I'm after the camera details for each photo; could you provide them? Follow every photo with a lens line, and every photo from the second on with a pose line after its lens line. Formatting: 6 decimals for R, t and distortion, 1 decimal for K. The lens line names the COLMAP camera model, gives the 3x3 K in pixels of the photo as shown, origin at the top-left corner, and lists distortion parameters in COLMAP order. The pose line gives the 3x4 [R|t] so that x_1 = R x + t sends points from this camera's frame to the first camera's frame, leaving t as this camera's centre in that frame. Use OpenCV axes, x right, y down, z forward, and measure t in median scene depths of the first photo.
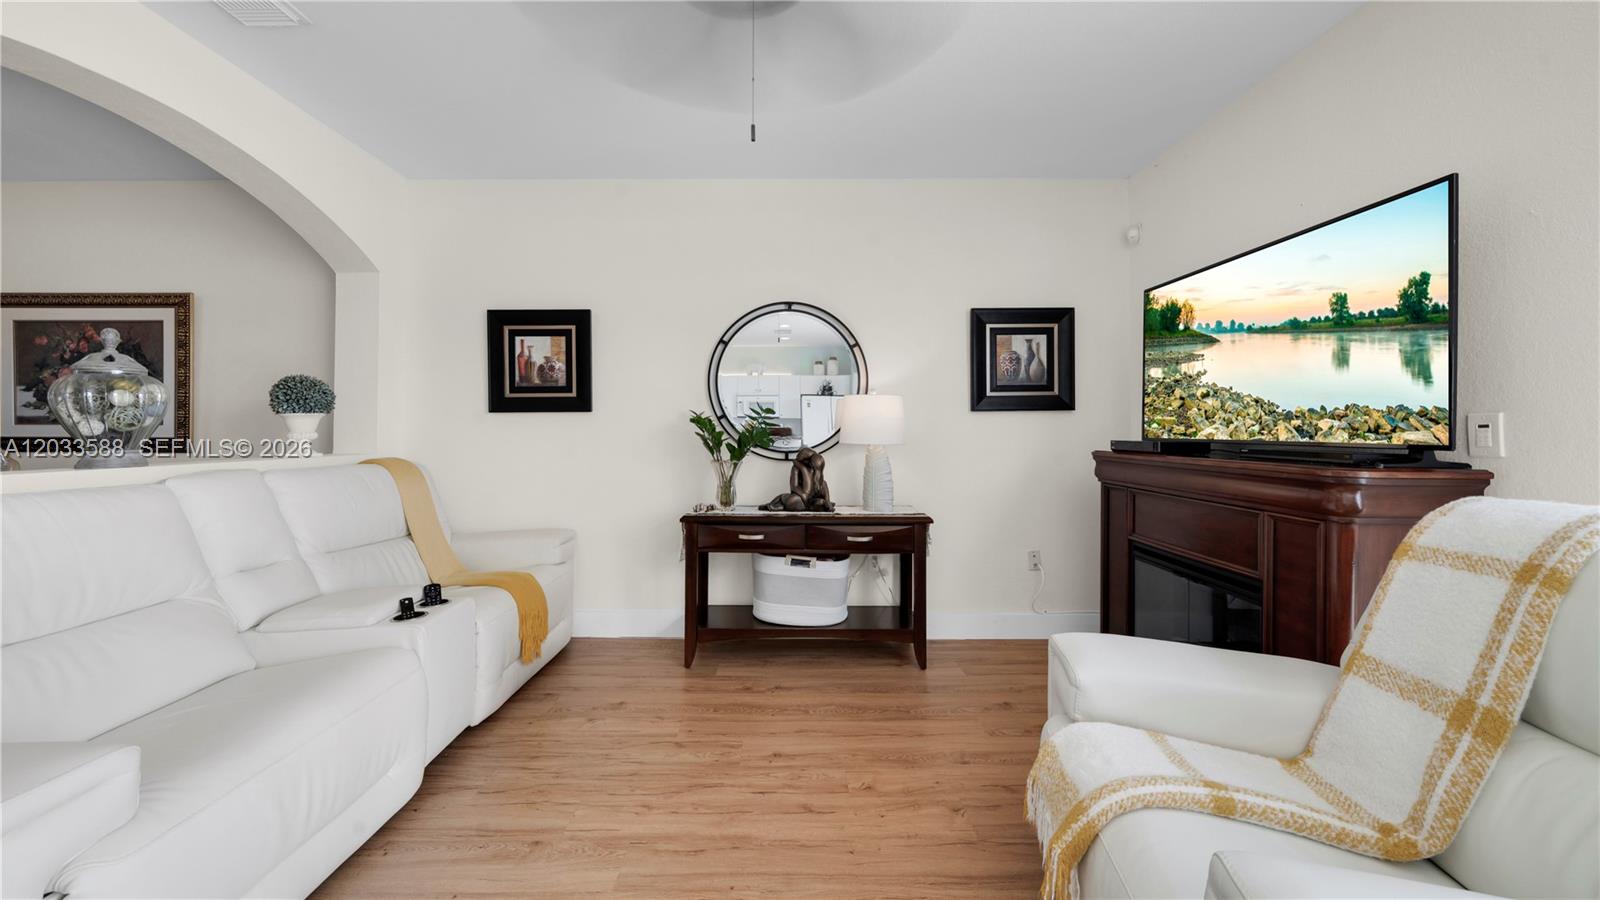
lens RADIAL K [[556.2, 0, 800.8], [0, 556.2, 422.2], [0, 0, 1]] dist [-0.003657, -0.000264]
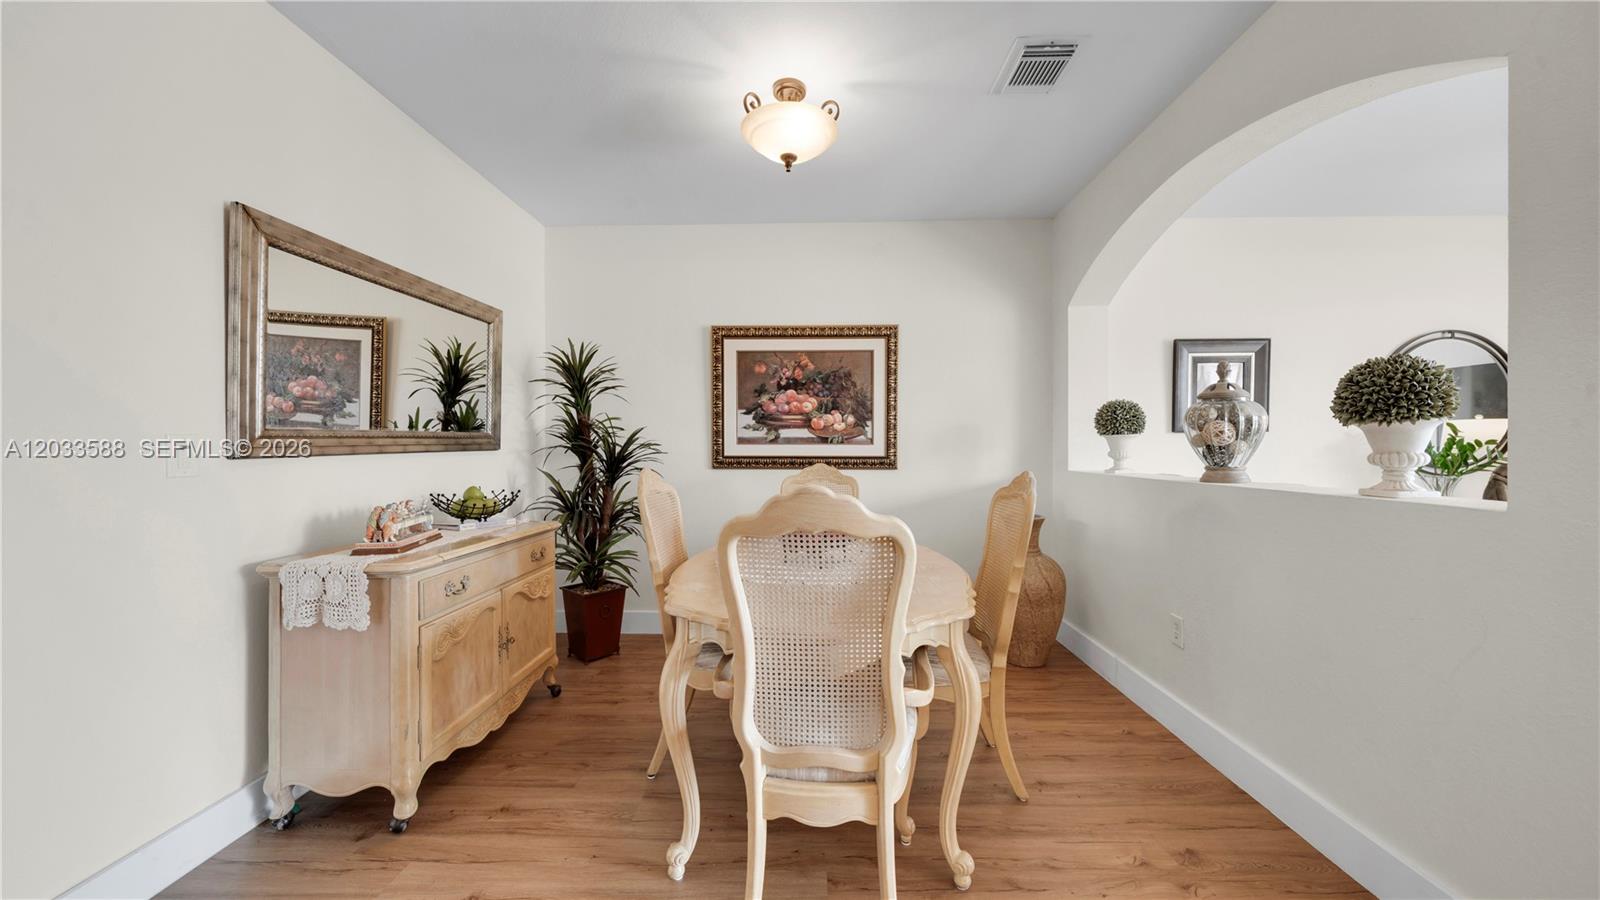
lens RADIAL K [[541.0, 0, 795.2], [0, 541.0, 450.2], [0, 0, 1]] dist [-0.004000, -0.000126]
pose [[0.999711, -0.002253, -0.023918, -1.295557], [0.002761, 0.999771, 0.021199, -0.007142], [0.023865, -0.021259, 0.999489, -0.091470]]
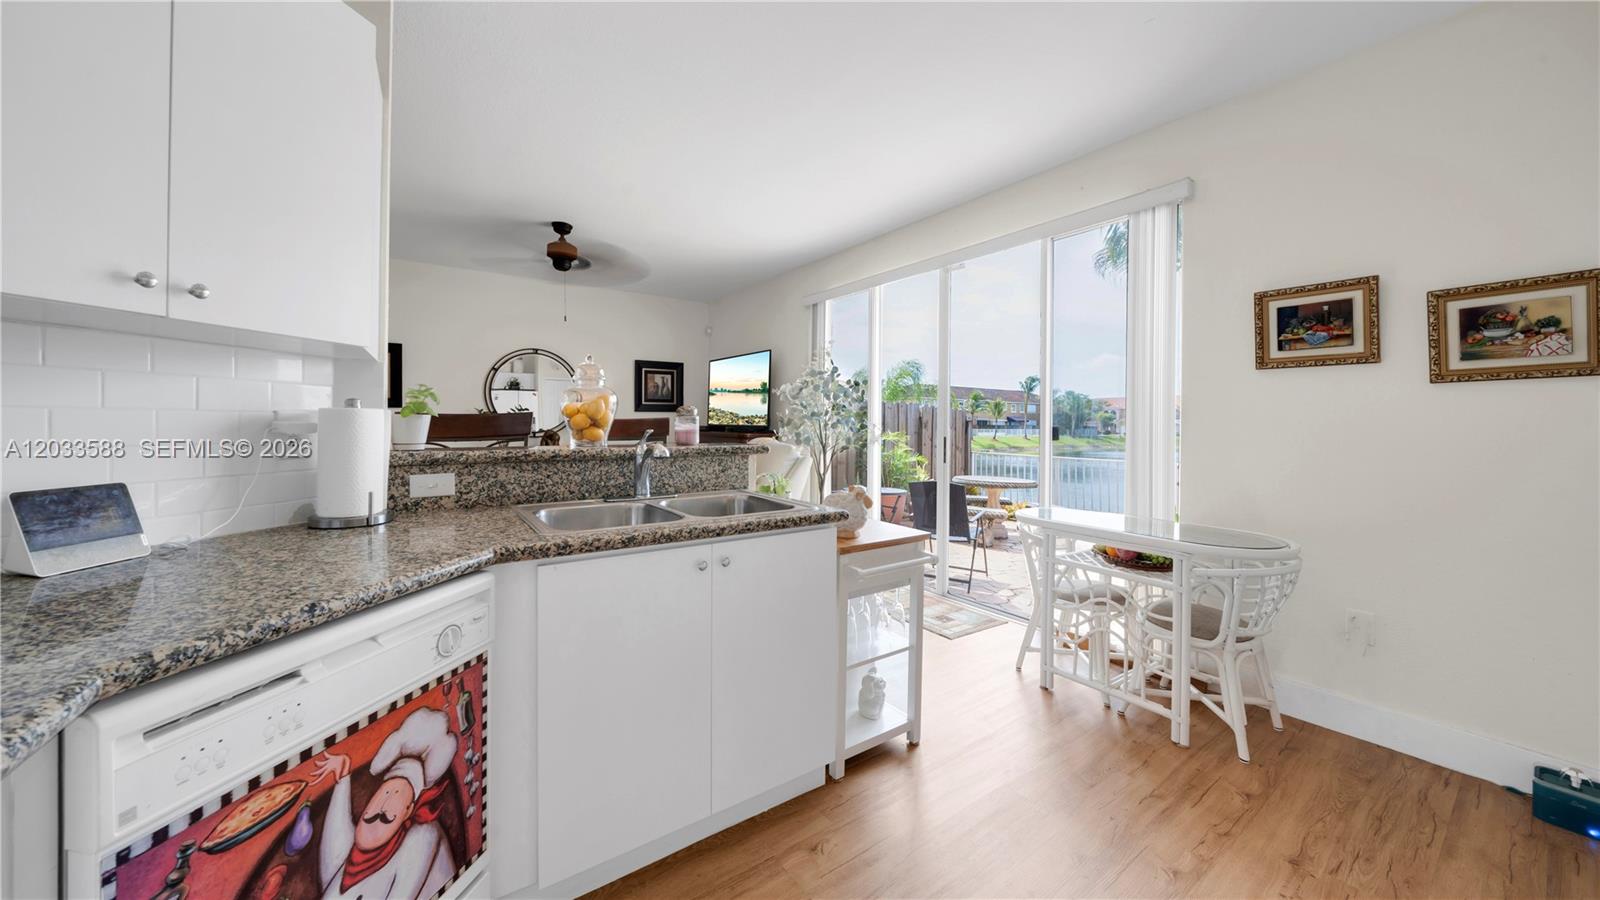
lens RADIAL K [[554.8, 0, 800.9], [0, 554.8, 432.3], [0, 0, 1]] dist [-0.006209, -0.000226]
pose [[0.814312, -0.002670, 0.580421, -0.366180], [-0.018996, 0.999331, 0.031248, -0.017980], [-0.580116, -0.036472, 0.813717, -0.976435]]
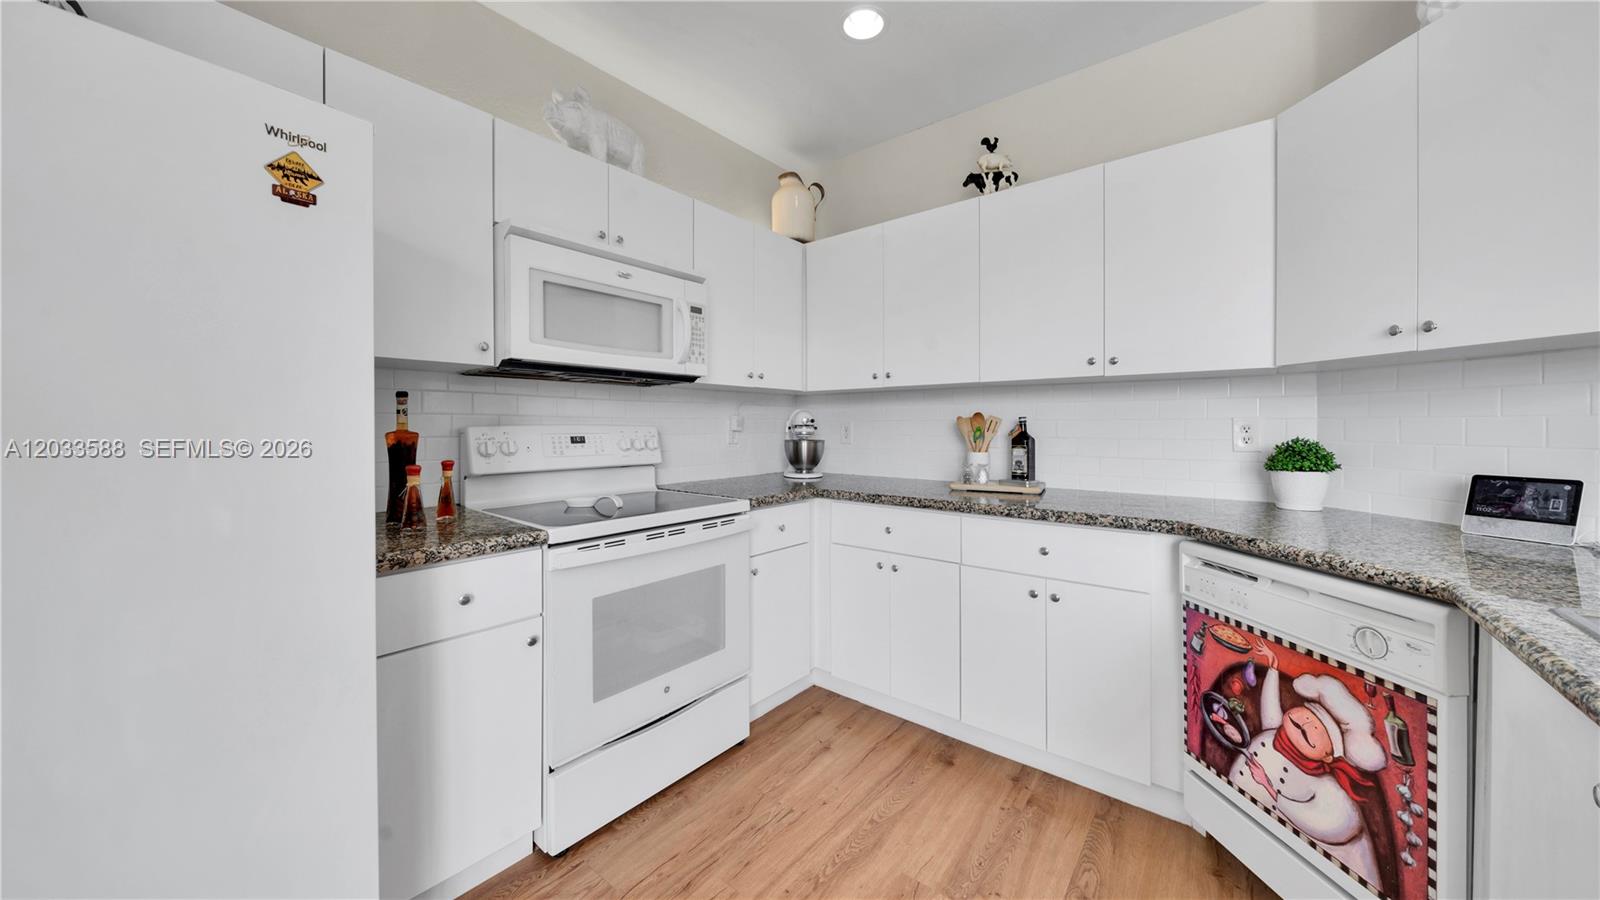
lens RADIAL K [[554.8, 0, 800.9], [0, 554.8, 432.3], [0, 0, 1]] dist [-0.006209, -0.000226]
pose [[-0.622888, 0.009688, -0.782251, 0.143647], [0.014638, 0.999893, 0.000728, -0.010278], [0.782174, -0.010997, -0.622963, -0.637811]]
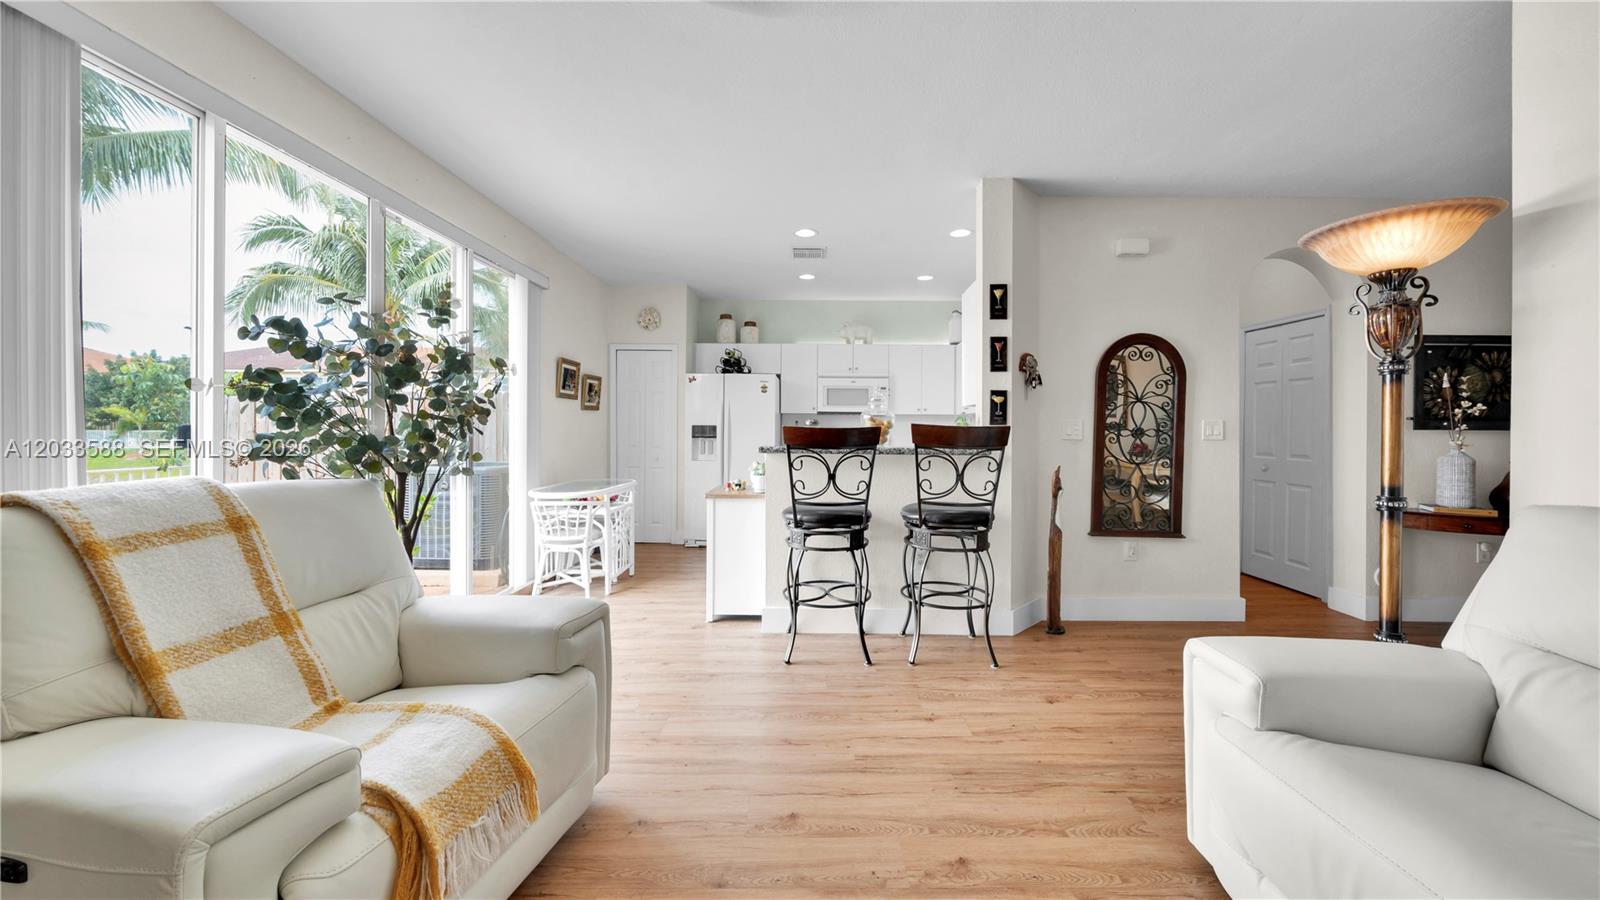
lens RADIAL K [[559.8, 0, 801.5], [0, 559.8, 434.2], [0, 0, 1]] dist [-0.001938, -0.000173]
pose [[-0.999944, -0.007047, 0.007880, -0.053770], [-0.007107, 0.999946, -0.007621, 0.009514], [-0.007826, -0.007677, -0.999940, 0.760808]]
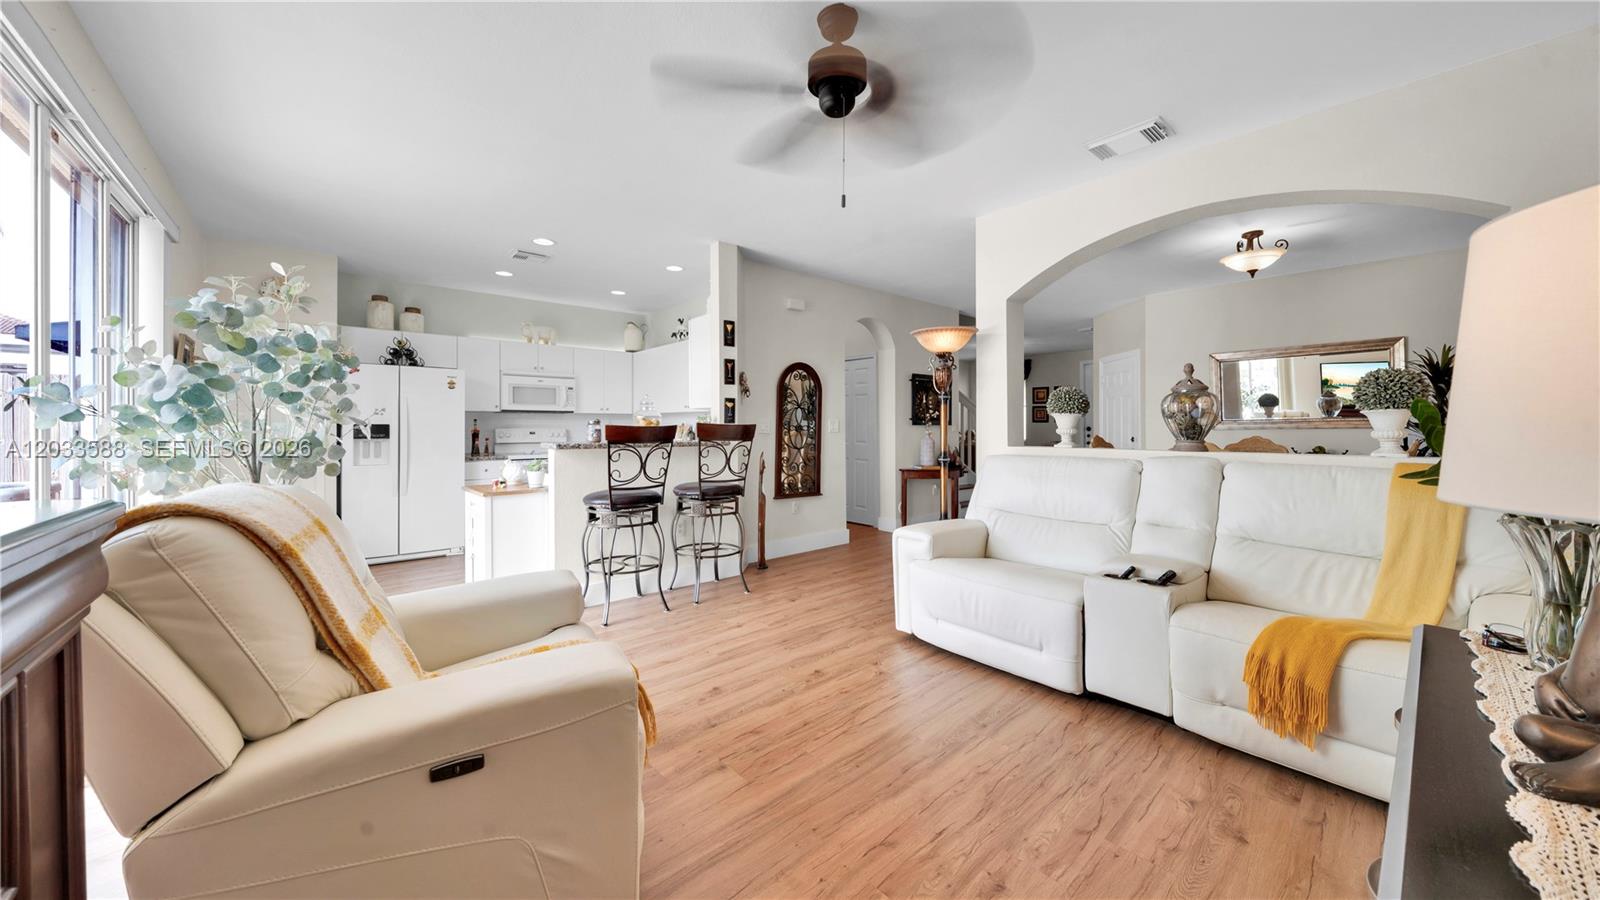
lens RADIAL K [[562.8, 0, 790.9], [0, 562.8, 430.2], [0, 0, 1]] dist [-0.000969, -0.000106]
pose [[-0.757037, 0.005046, -0.653352, 0.414184], [0.012619, 0.999897, -0.006898, 0.011281], [0.653250, -0.013467, -0.757023, 0.908005]]
